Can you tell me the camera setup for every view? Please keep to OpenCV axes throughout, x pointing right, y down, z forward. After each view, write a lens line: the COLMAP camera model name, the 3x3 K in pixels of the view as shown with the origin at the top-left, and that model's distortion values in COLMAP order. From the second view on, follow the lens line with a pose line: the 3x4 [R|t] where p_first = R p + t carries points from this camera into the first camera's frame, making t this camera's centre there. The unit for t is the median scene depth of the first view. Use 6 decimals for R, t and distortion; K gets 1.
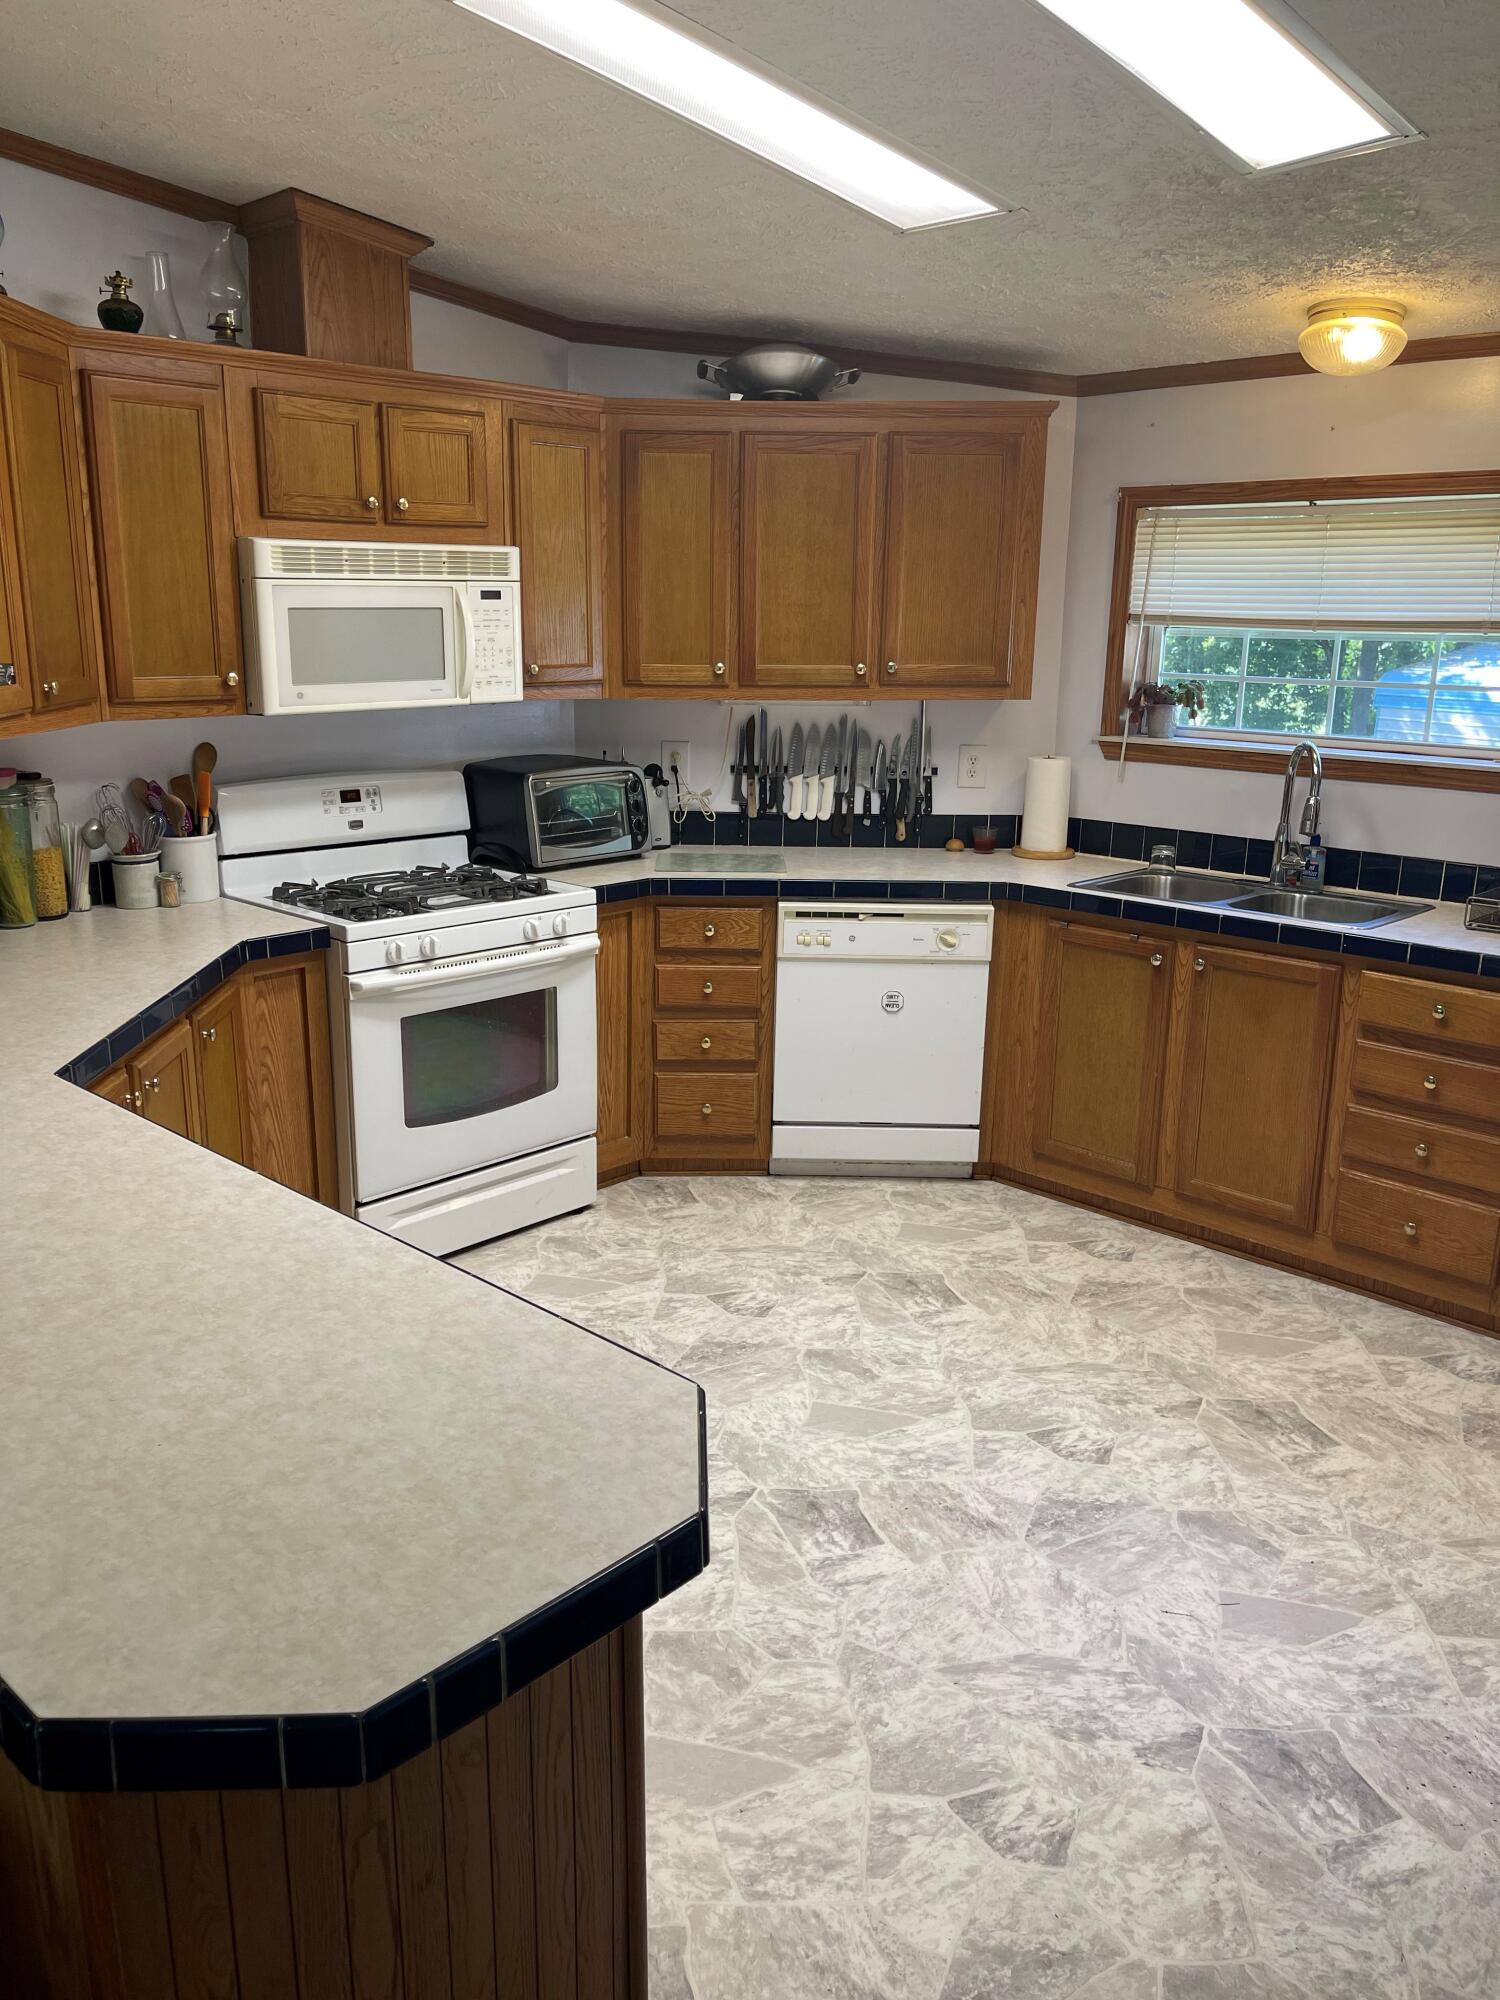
lens RADIAL K [[1609.8, 0, 750.0], [0, 1609.8, 1000.0], [0, 0, 1]] dist [0.102487, -0.128107]
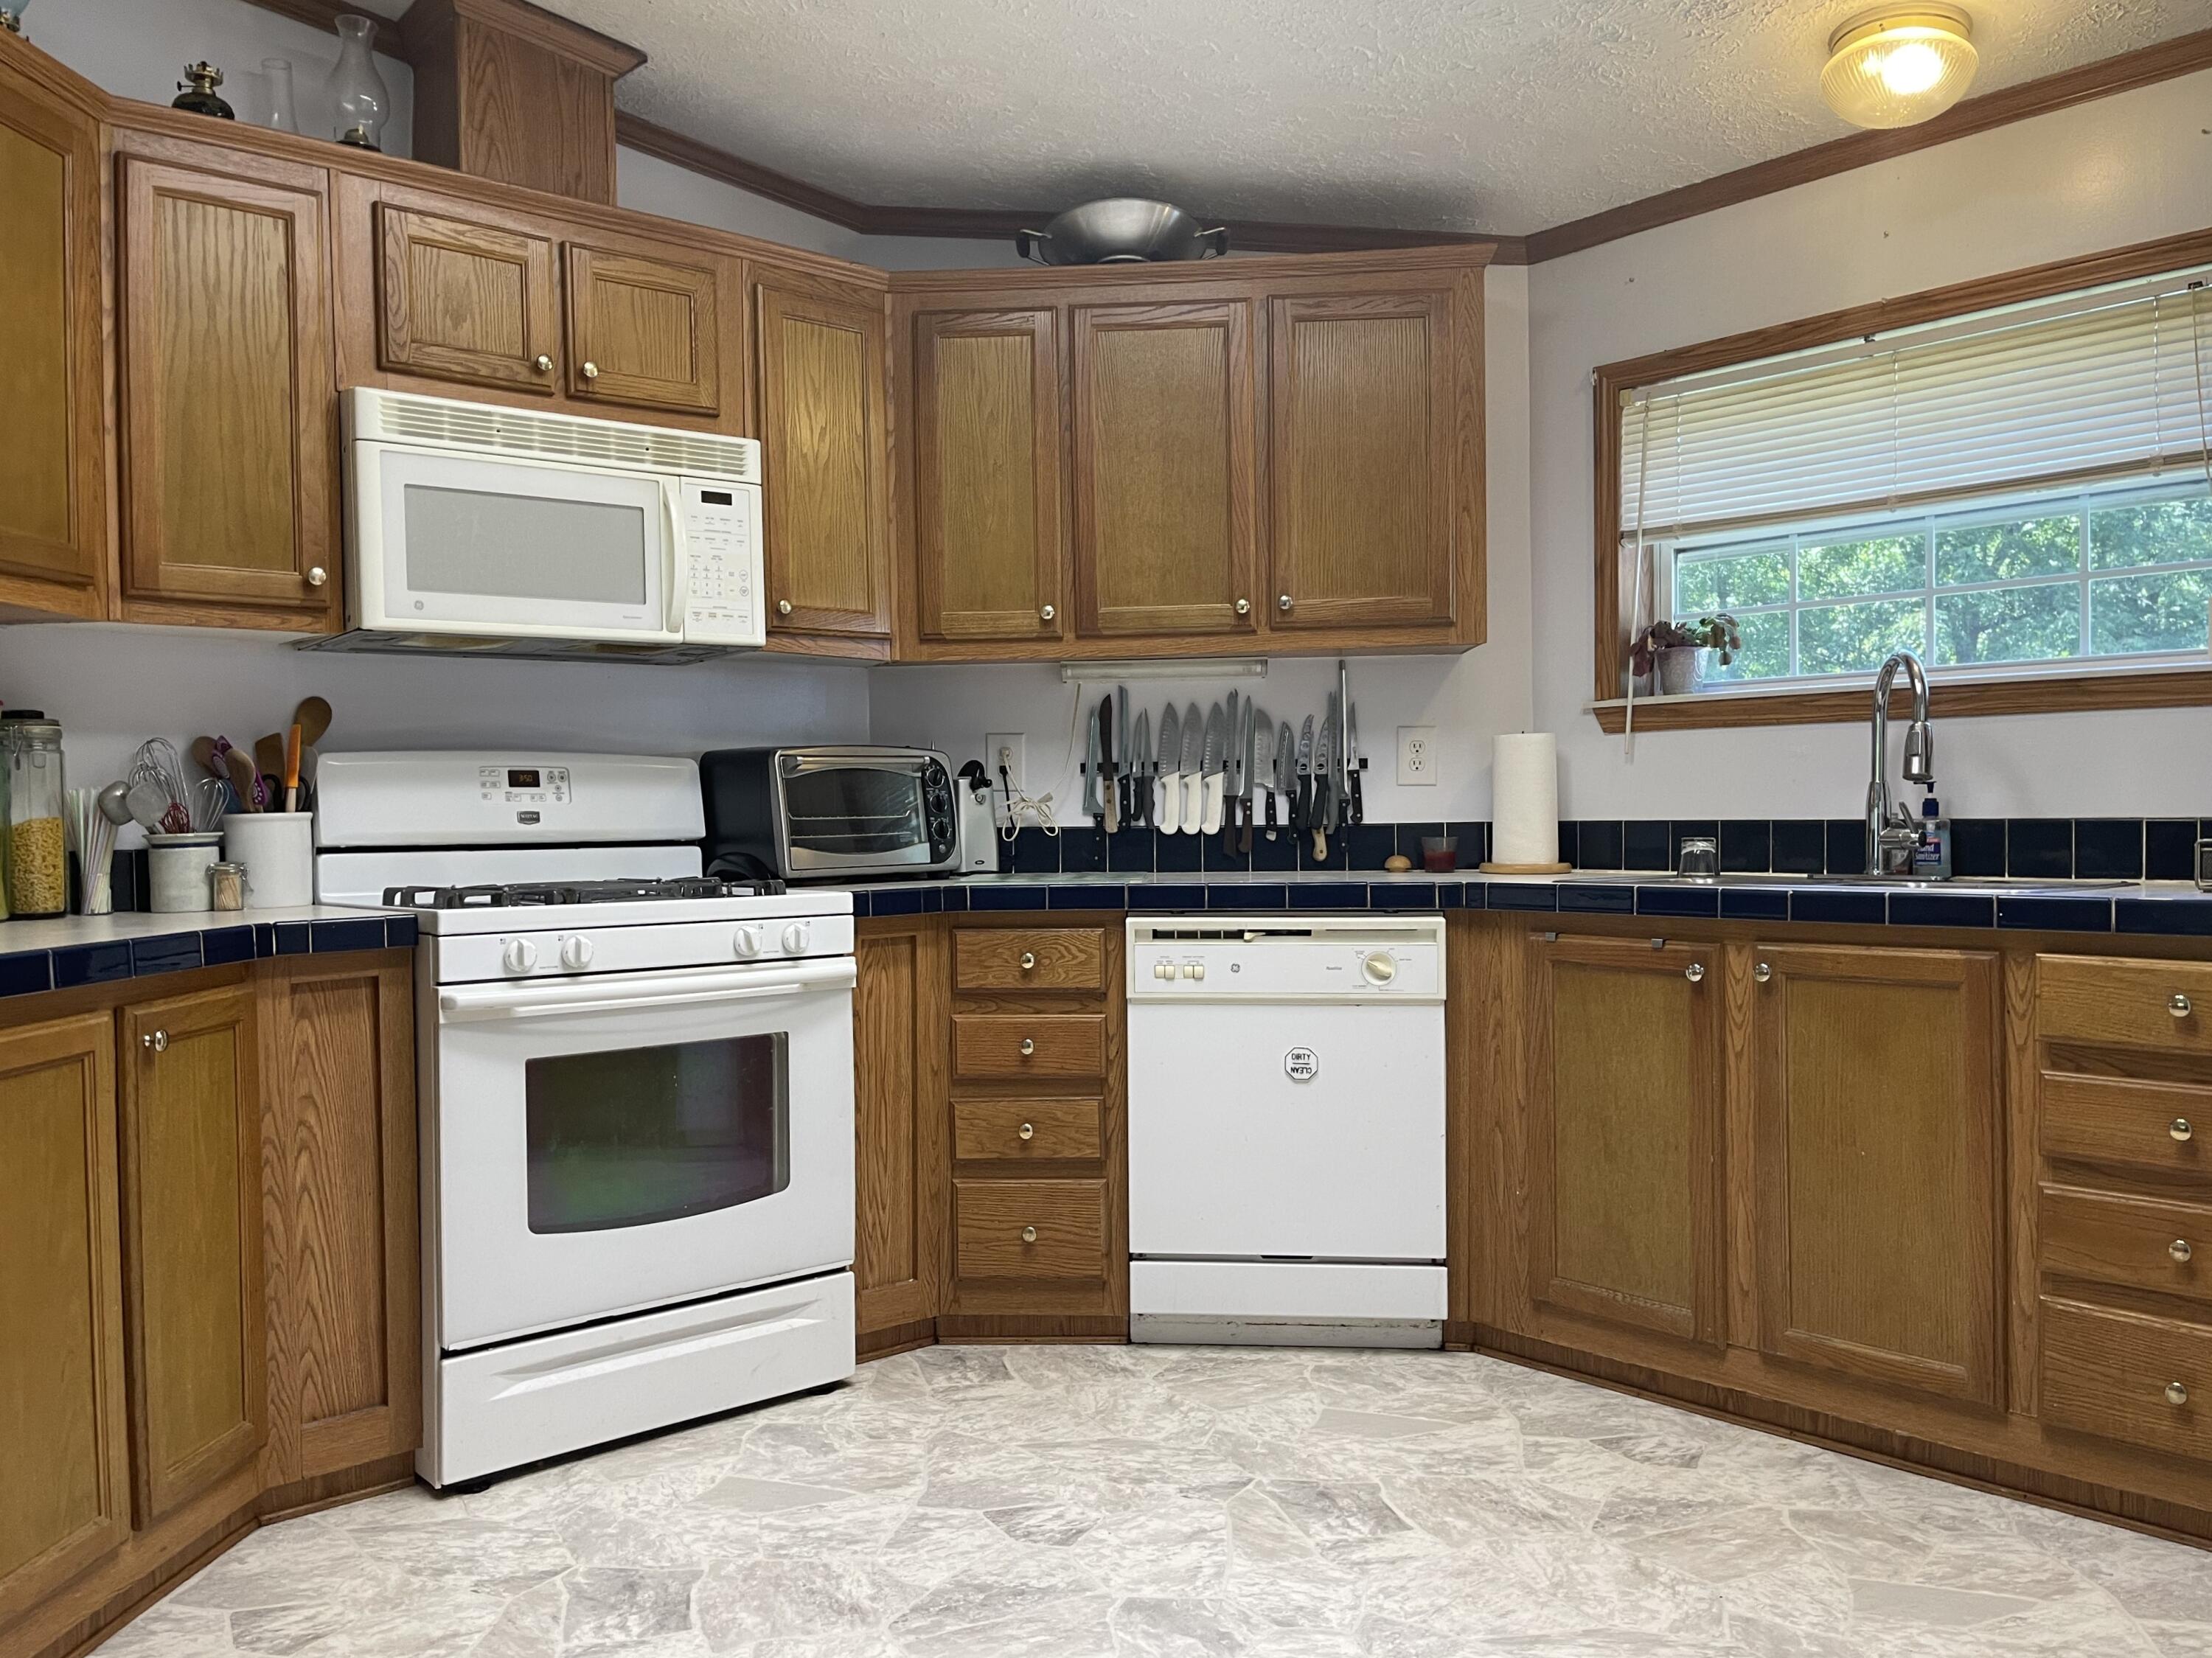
lens RADIAL K [[1780.3, 0, 1090.7], [0, 1780.3, 834.9], [0, 0, 1]] dist [0.102487, -0.128107]
pose [[0.994673, -0.028634, -0.099019, 0.082060], [0.004021, 0.970689, -0.240305, 0.091262], [0.102998, 0.238626, 0.965634, 0.263314]]
